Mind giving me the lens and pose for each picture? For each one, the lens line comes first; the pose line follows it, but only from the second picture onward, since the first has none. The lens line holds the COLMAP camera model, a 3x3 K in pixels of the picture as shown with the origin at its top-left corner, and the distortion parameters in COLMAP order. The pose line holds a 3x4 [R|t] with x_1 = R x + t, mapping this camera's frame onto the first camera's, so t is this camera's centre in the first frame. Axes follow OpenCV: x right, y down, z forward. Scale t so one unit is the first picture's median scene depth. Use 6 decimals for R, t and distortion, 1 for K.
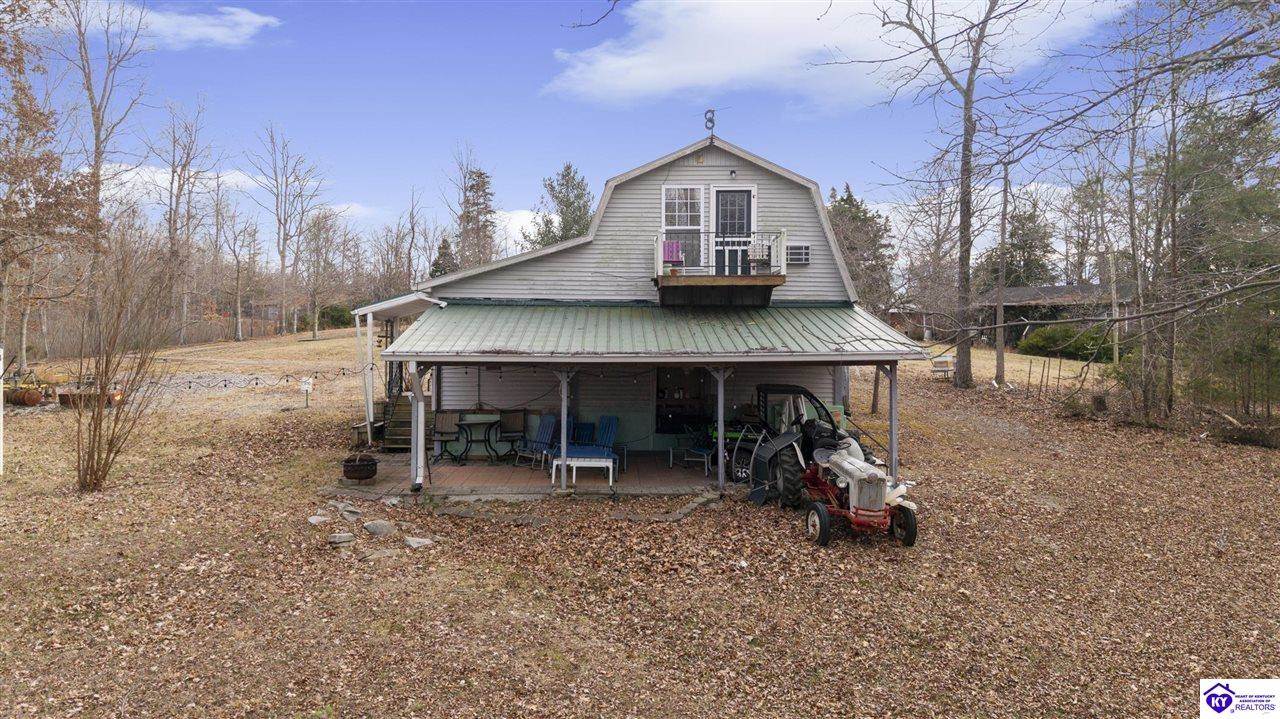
lens RADIAL K [[861.9, 0, 640.0], [0, 861.9, 359.5], [0, 0, 1]] dist [-0.002272, -0.003493]
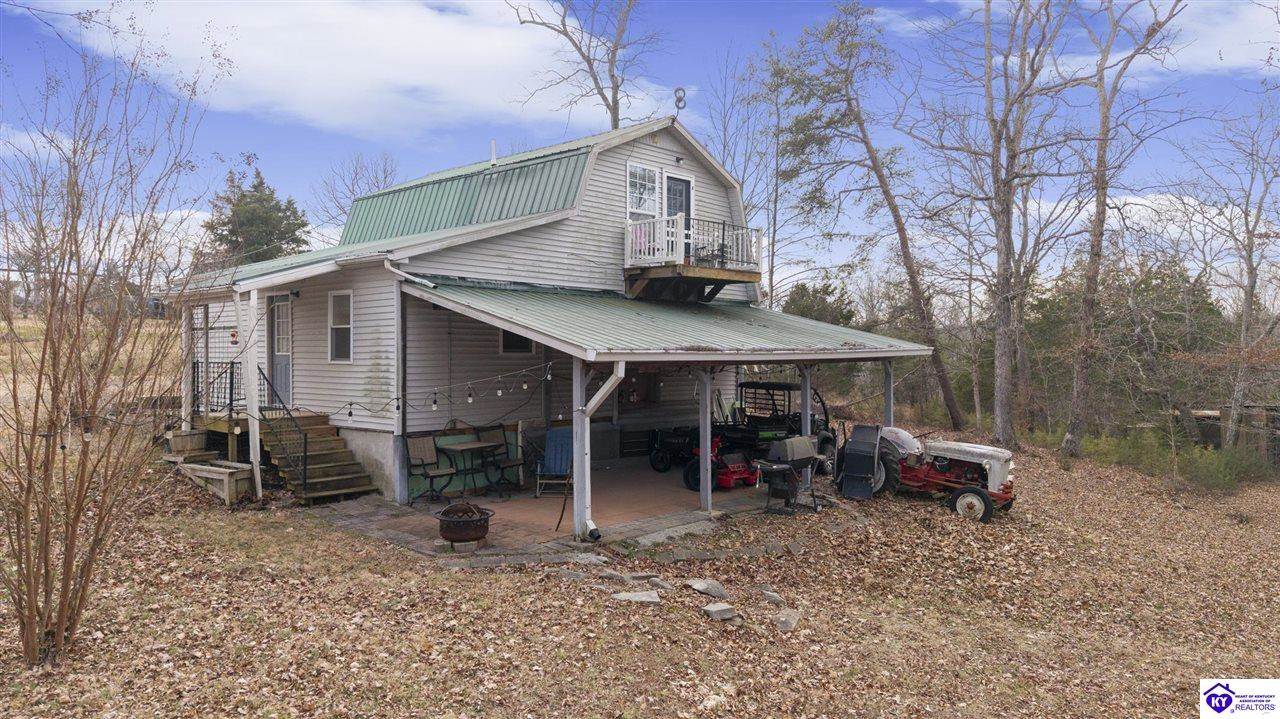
lens RADIAL K [[861.9, 0, 640.0], [0, 861.9, 359.5], [0, 0, 1]] dist [-0.002272, -0.003493]
pose [[0.692223, -0.009193, 0.721625, -0.603715], [0.011813, 0.999929, 0.001407, -0.000219], [-0.721587, 0.007550, 0.692283, 0.379867]]
